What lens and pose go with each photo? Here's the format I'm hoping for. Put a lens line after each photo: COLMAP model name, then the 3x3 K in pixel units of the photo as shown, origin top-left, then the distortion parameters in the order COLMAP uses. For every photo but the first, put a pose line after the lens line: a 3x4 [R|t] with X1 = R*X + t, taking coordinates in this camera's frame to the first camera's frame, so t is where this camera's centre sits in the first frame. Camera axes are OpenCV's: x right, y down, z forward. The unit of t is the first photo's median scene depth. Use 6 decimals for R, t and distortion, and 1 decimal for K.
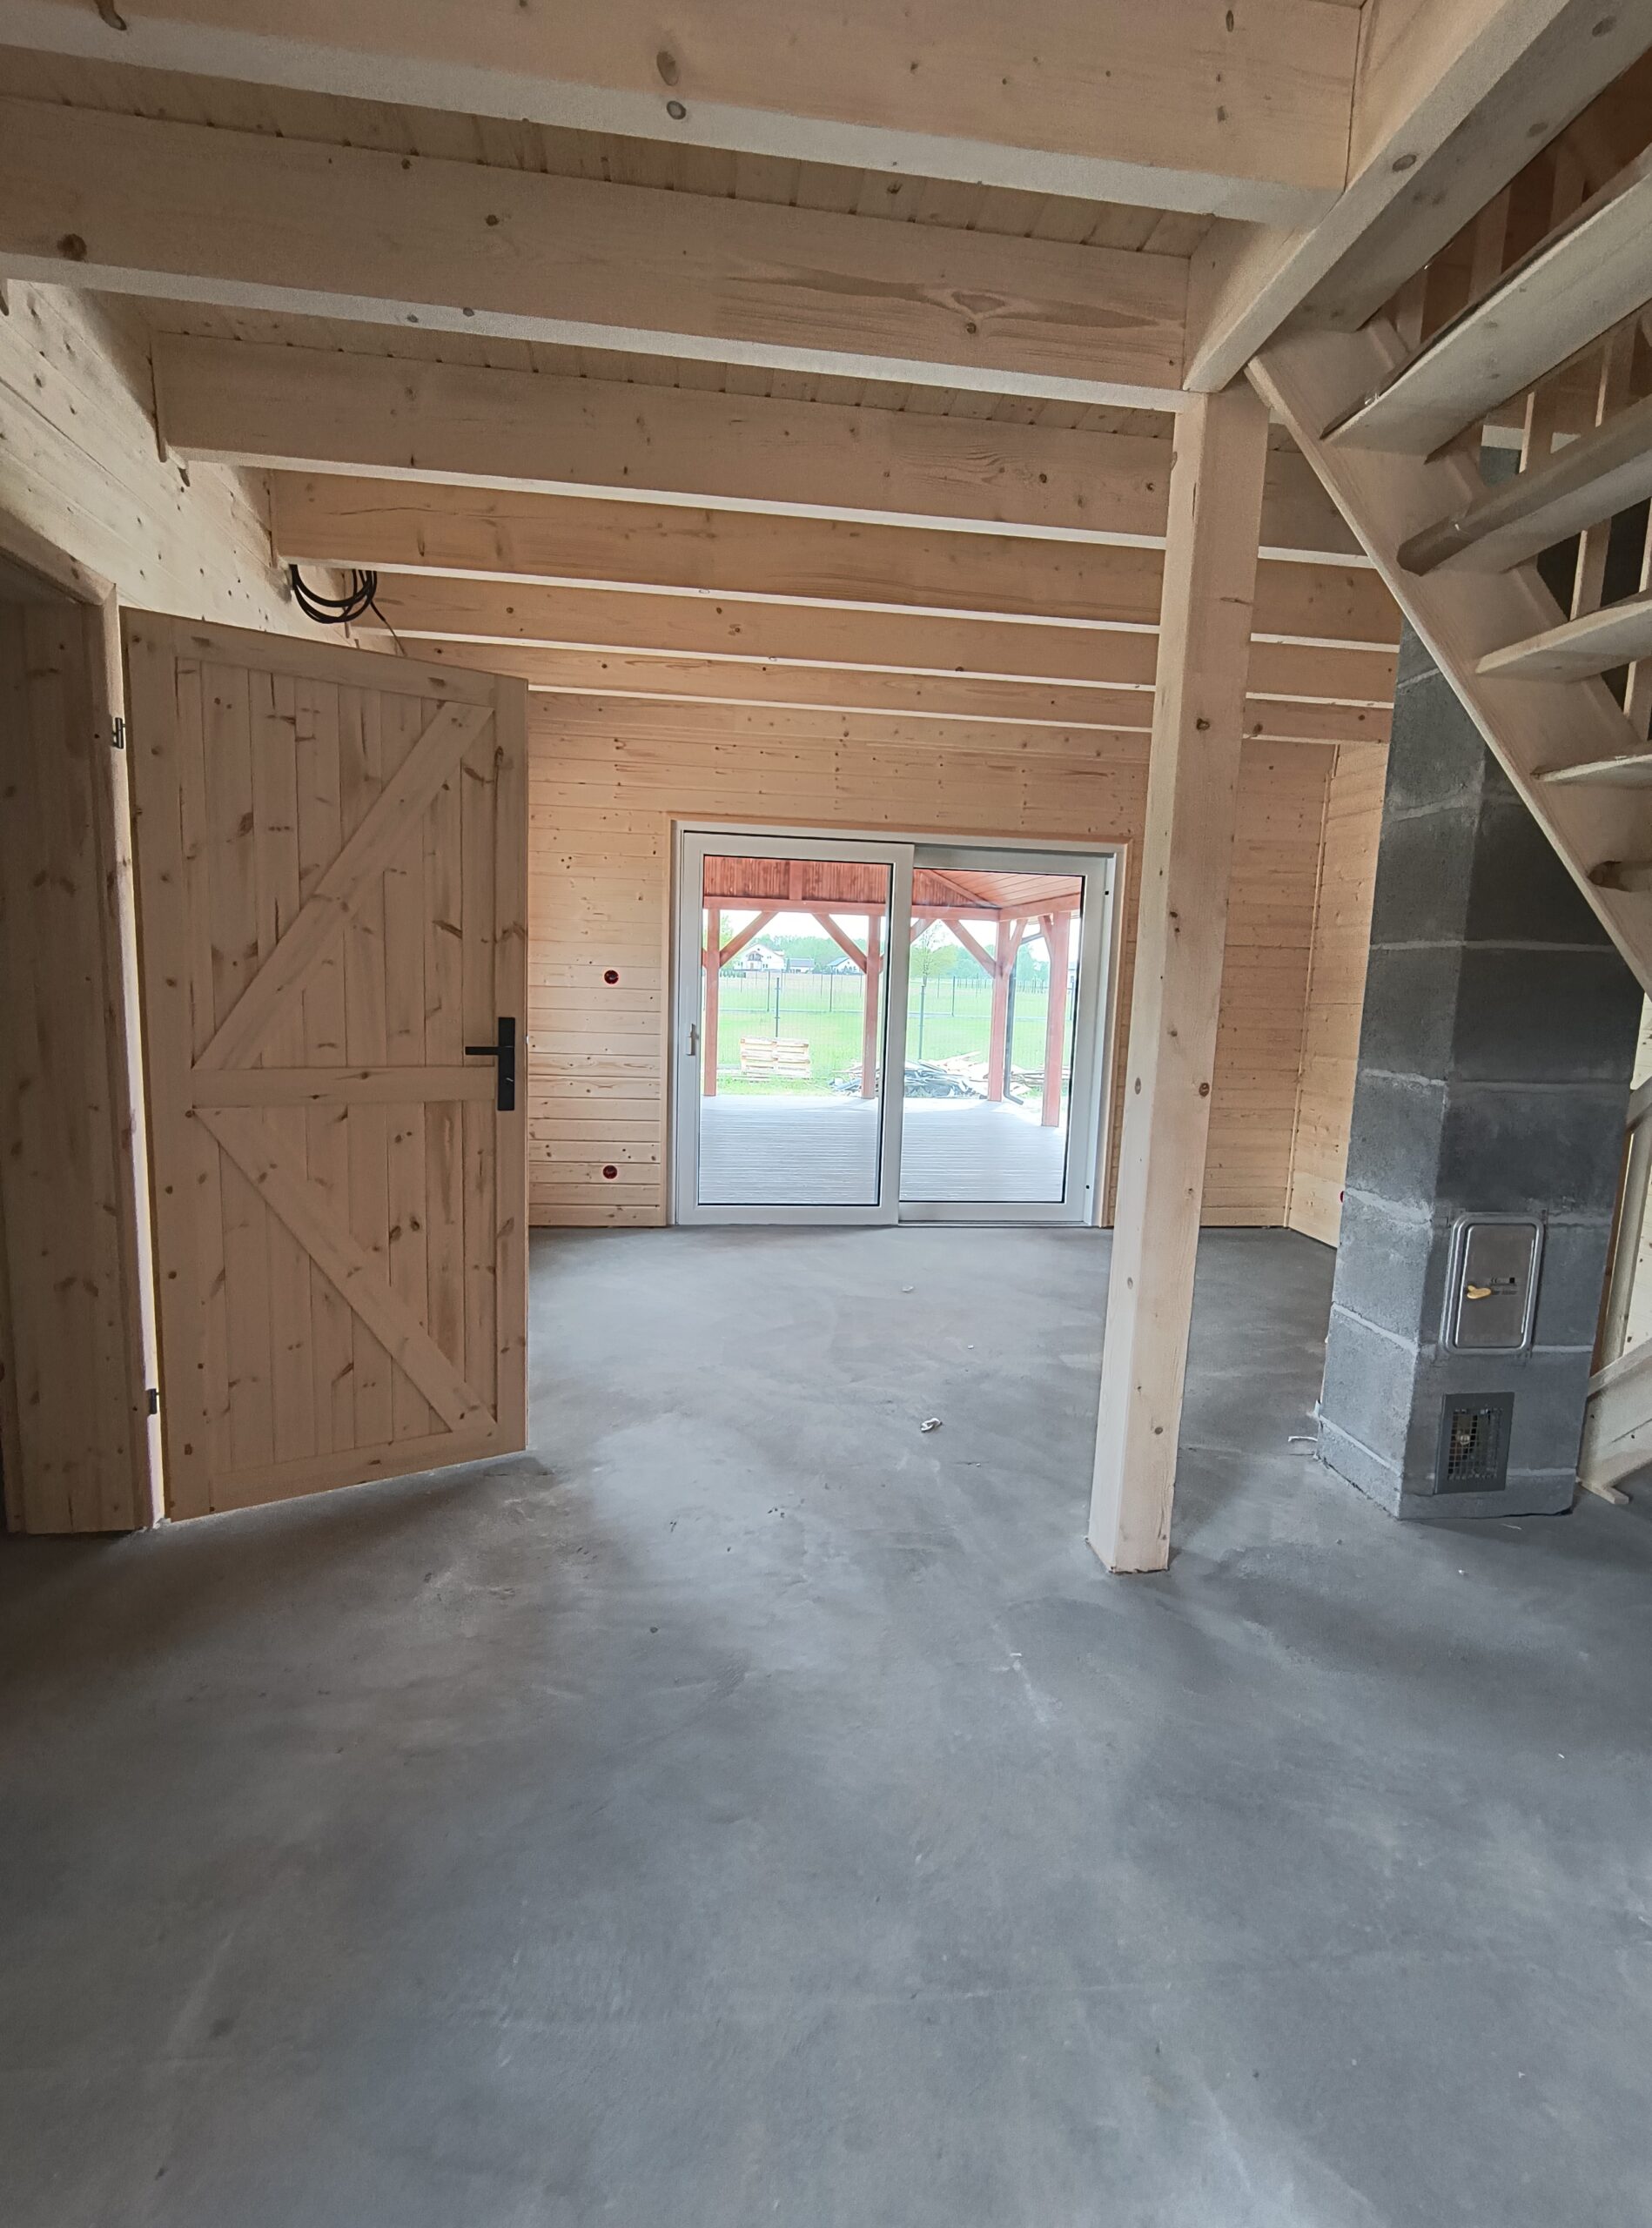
lens RADIAL K [[1015.0, 0, 832.7], [0, 1015.0, 1106.6], [0, 0, 1]] dist [-0.013821, 0.009074]
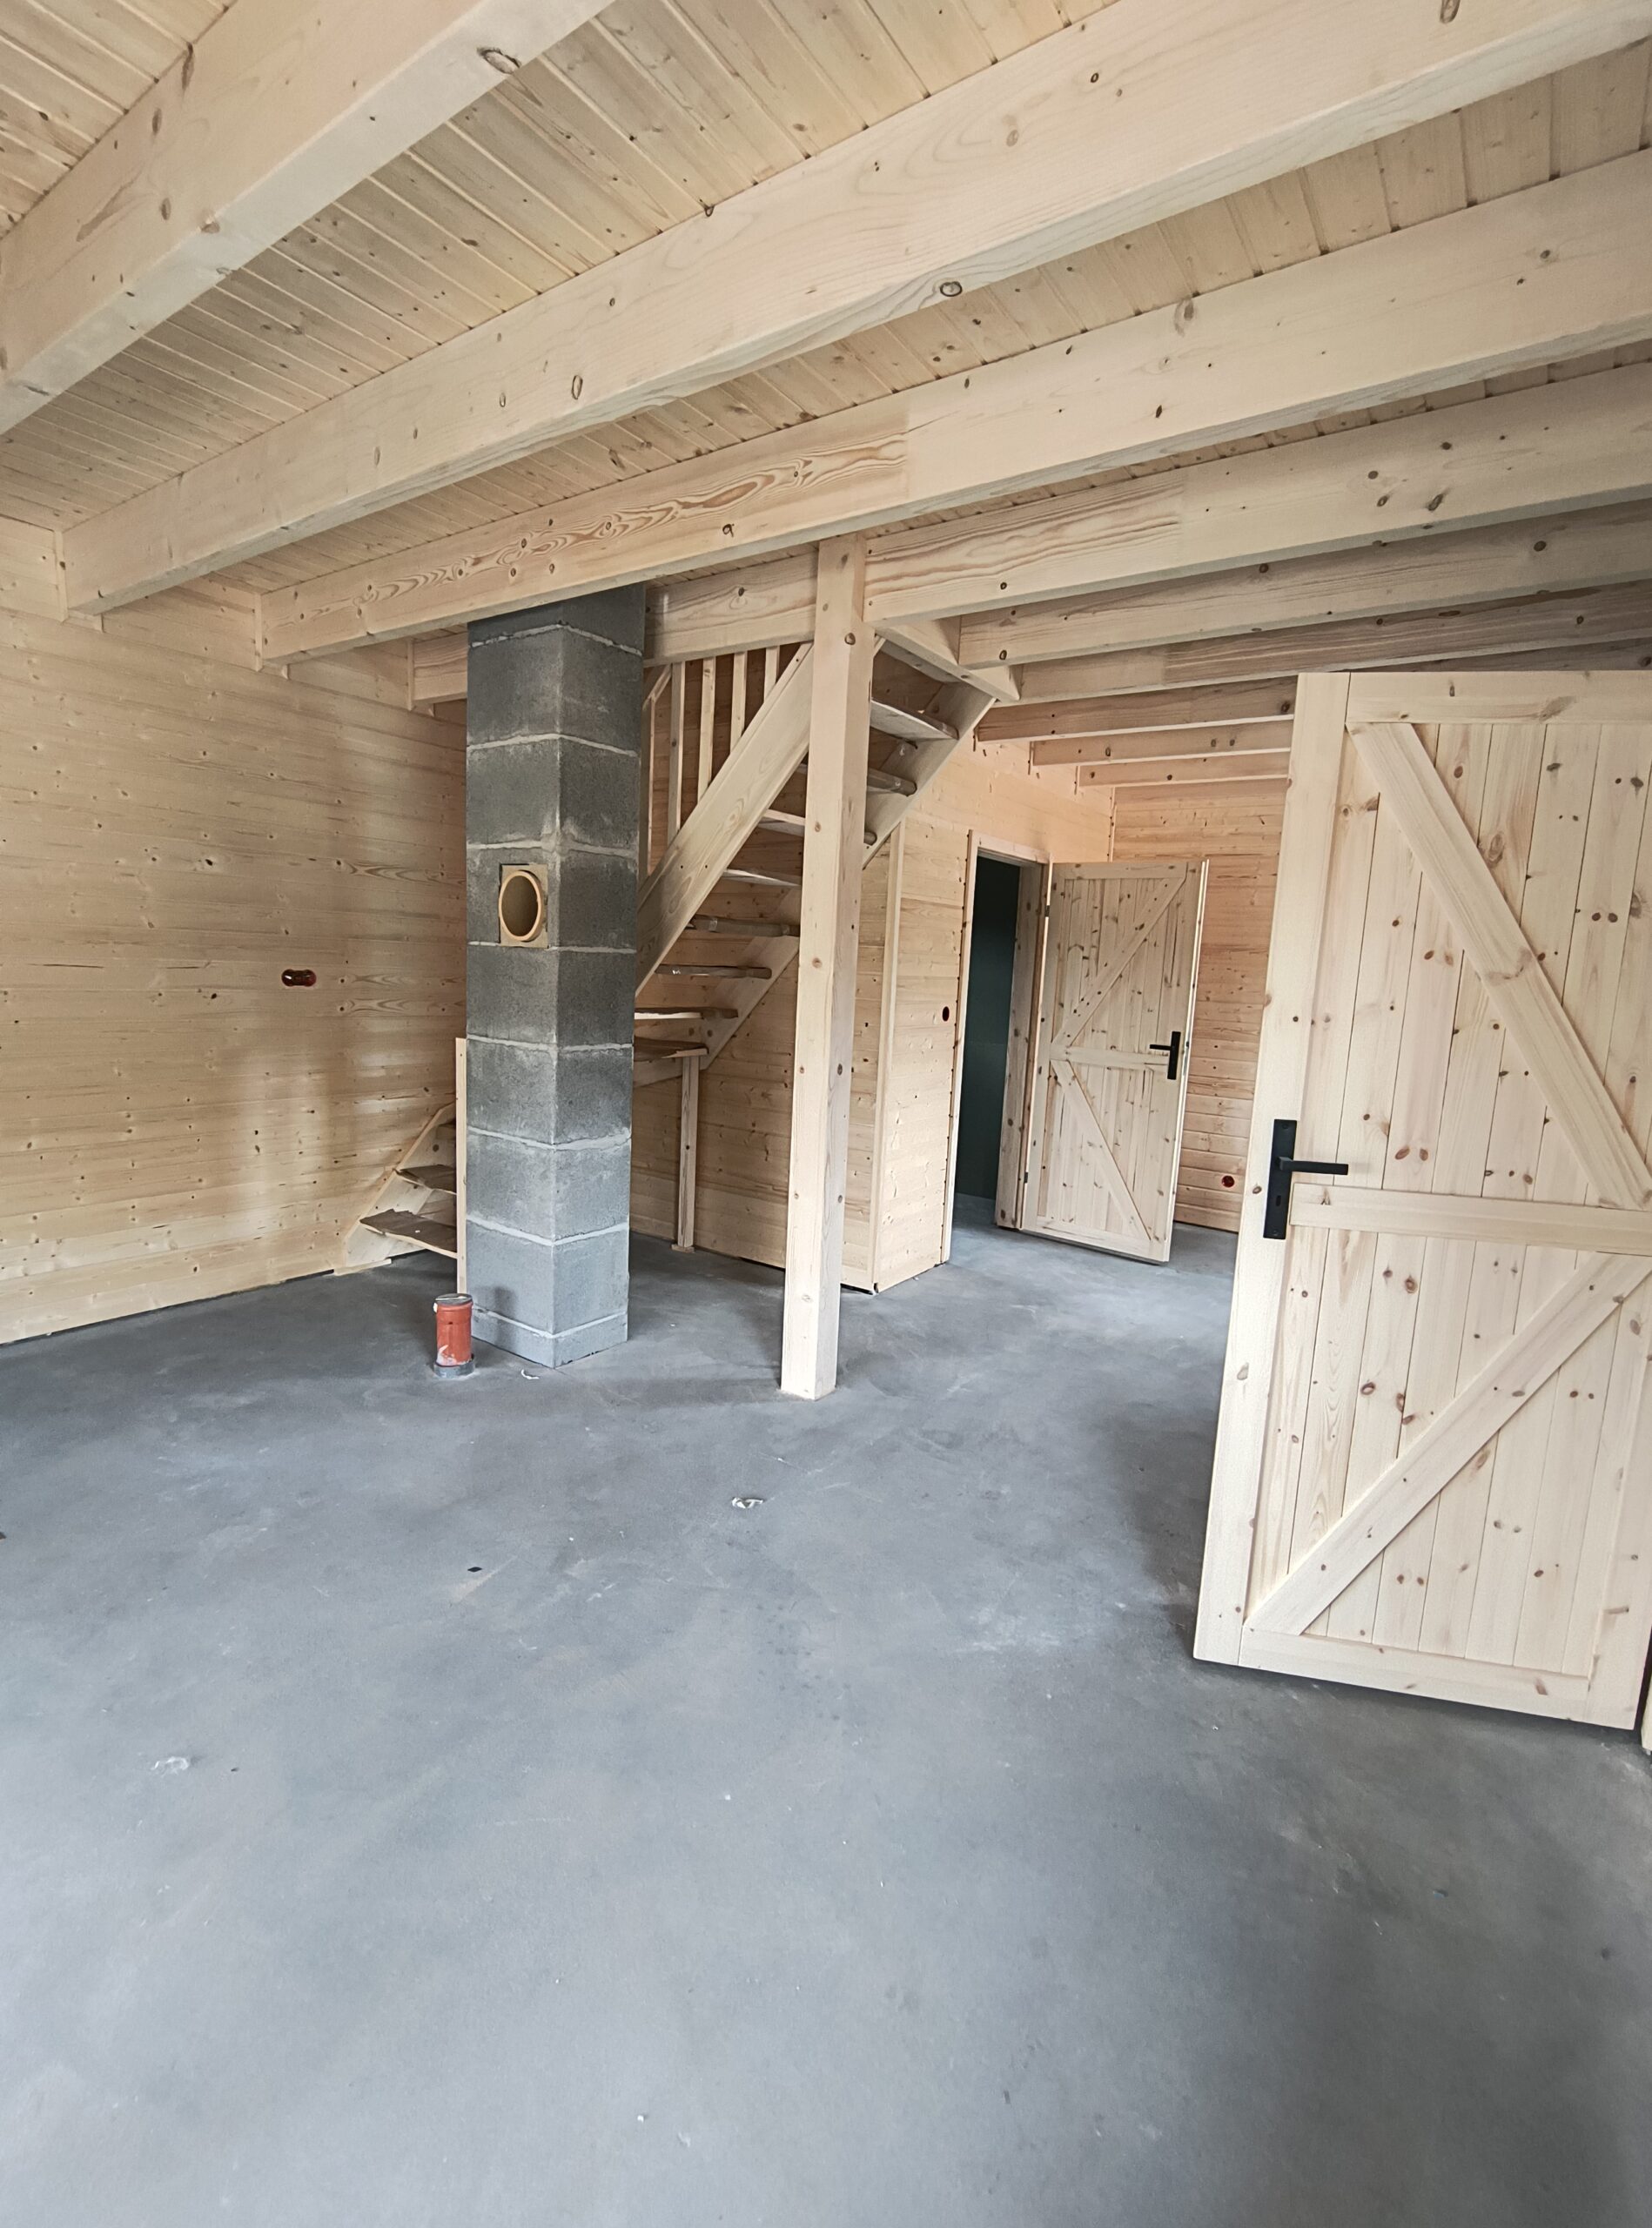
lens RADIAL K [[1006.9, 0, 826.0], [0, 1006.9, 1114.0], [0, 0, 1]] dist [0.000020, 0.008672]
pose [[-0.726463, -0.169804, 0.665896, -0.298189], [0.016900, 0.964284, 0.264330, -0.153414], [-0.686998, 0.203279, -0.697647, 0.911409]]
